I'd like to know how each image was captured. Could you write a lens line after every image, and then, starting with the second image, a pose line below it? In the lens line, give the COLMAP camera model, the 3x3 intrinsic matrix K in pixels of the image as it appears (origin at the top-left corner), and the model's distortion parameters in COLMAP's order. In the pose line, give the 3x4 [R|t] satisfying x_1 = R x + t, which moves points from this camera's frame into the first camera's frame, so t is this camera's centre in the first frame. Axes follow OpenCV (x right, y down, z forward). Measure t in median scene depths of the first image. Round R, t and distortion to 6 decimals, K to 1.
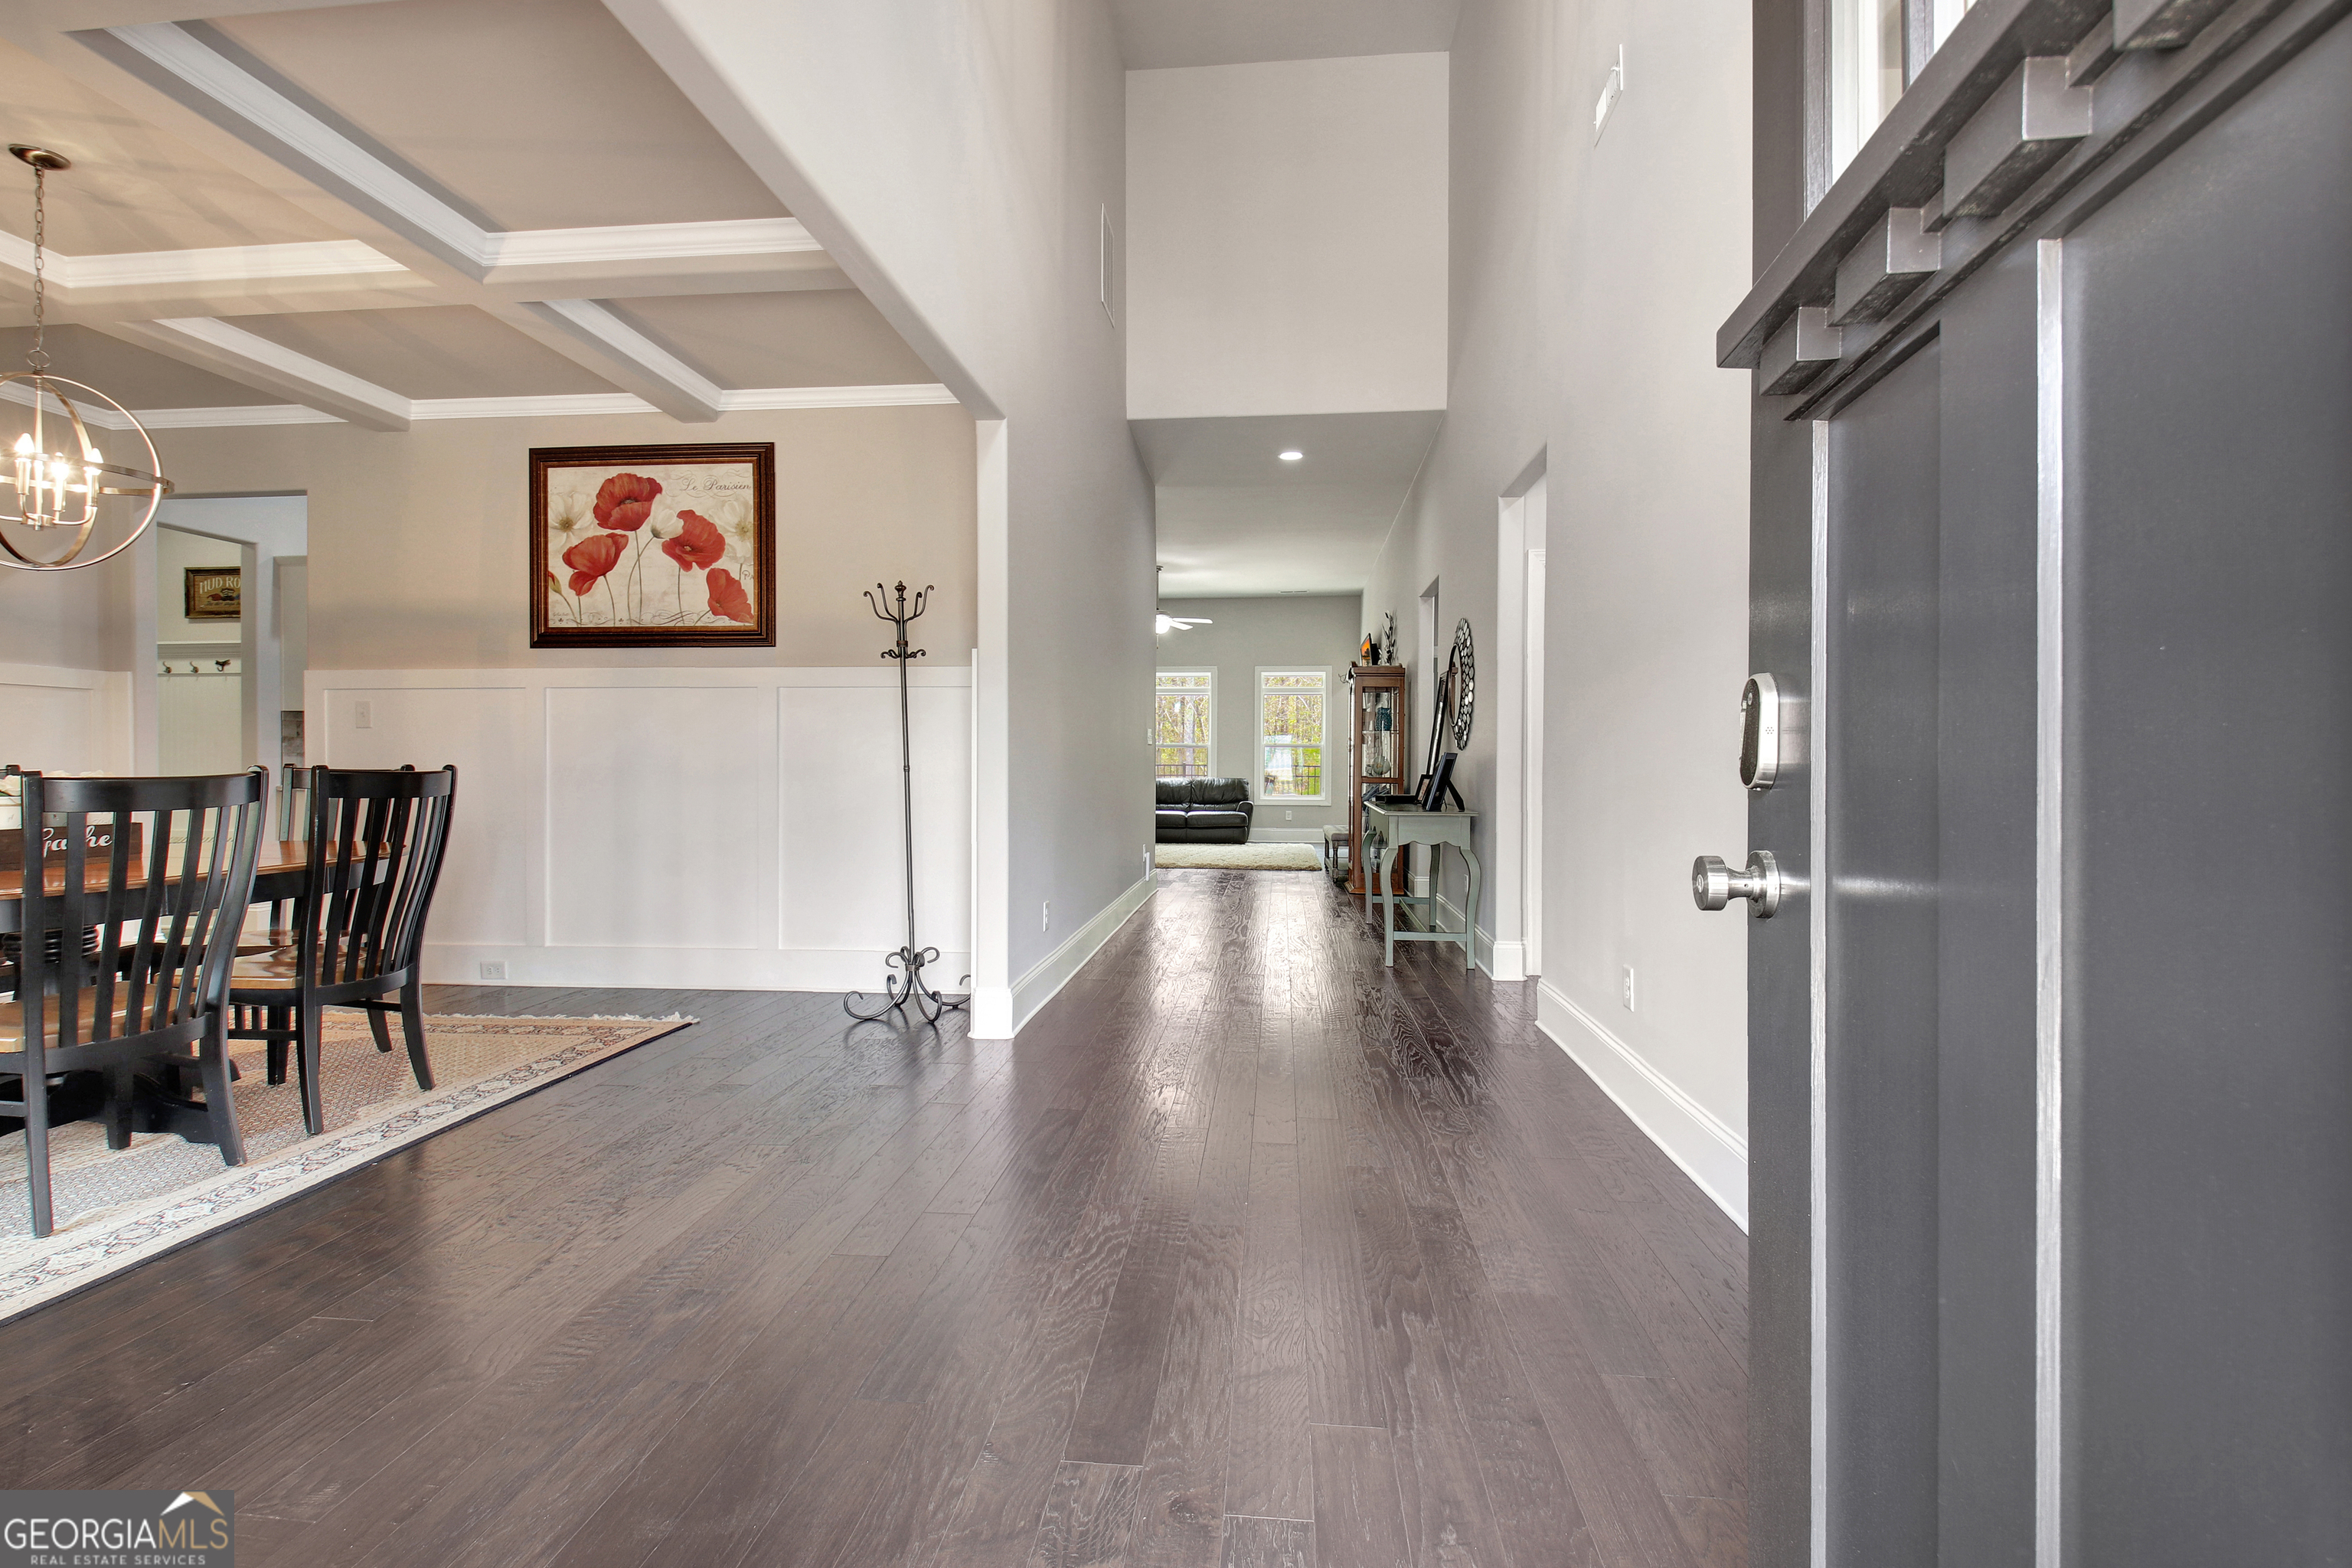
lens RADIAL K [[1109.6, 0, 1176.0], [0, 1109.6, 784.0], [0, 0, 1]] dist [-0.022952, -0.000930]
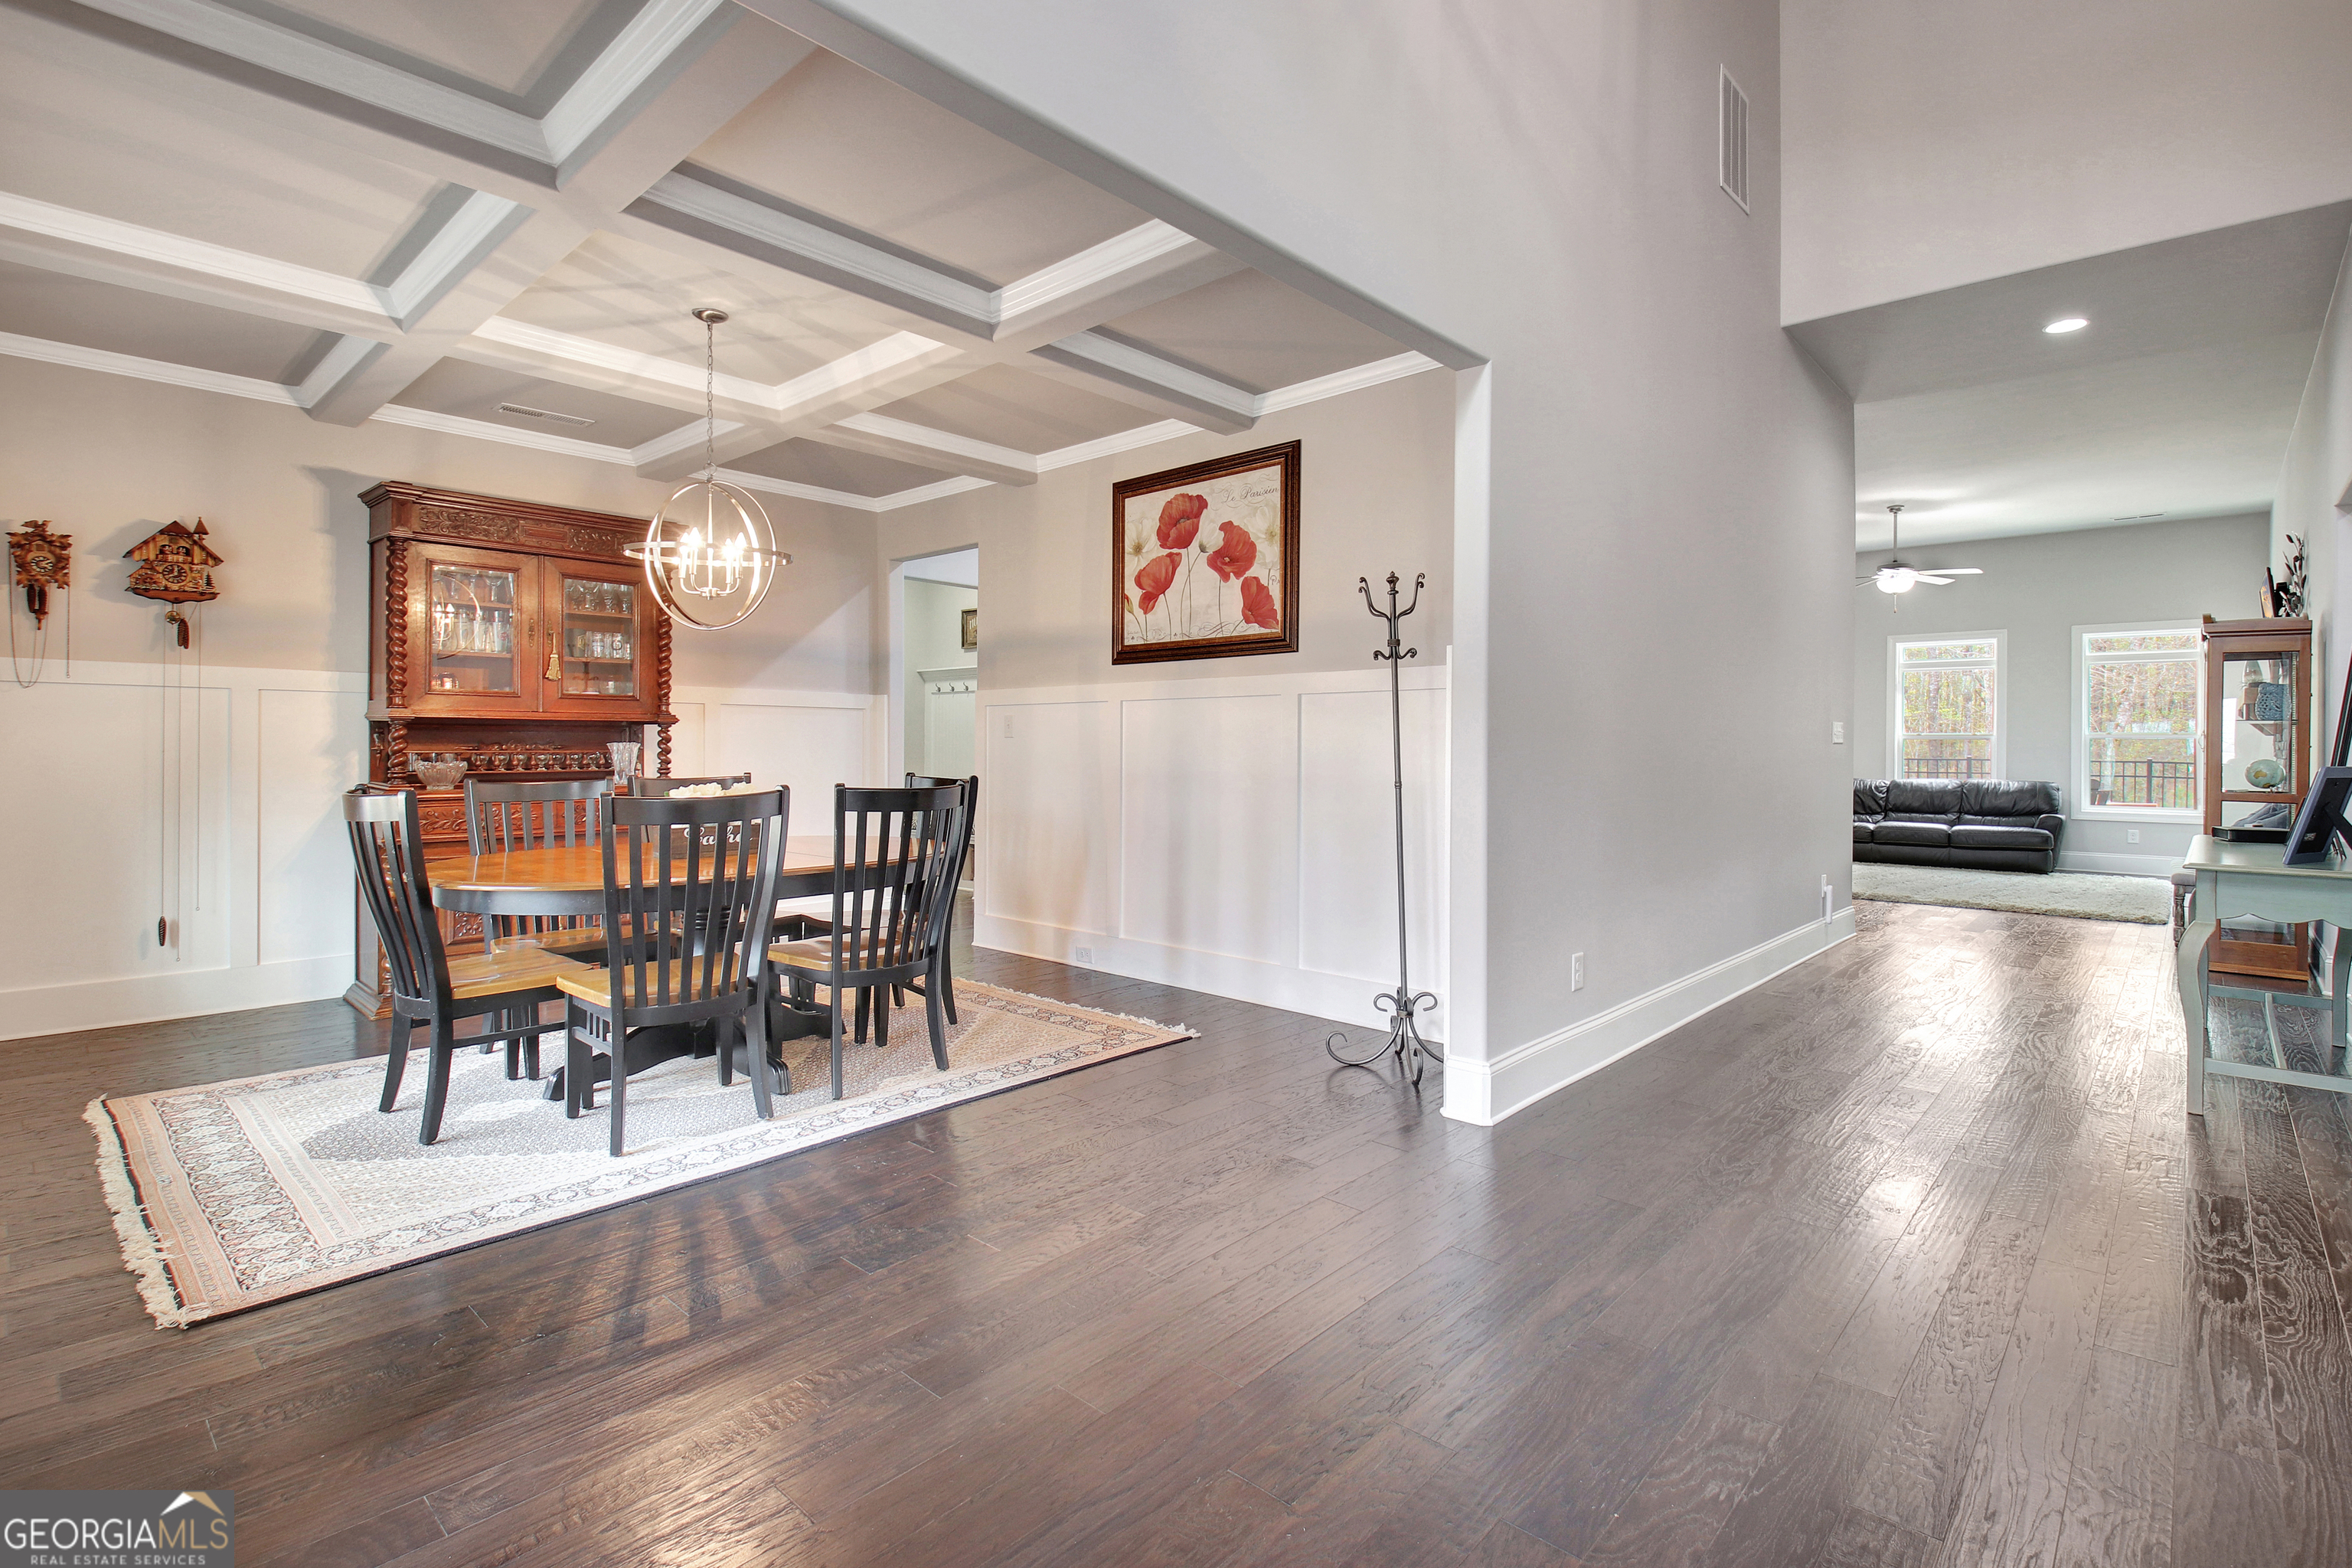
lens RADIAL K [[1088.0, 0, 1165.3], [0, 1088.0, 751.5], [0, 0, 1]] dist [0.035032, -0.032005]
pose [[0.784835, -0.000001, -0.619705, 0.131937], [-0.010291, 0.999862, -0.013034, -0.024243], [0.619619, 0.016607, 0.784727, 0.186237]]
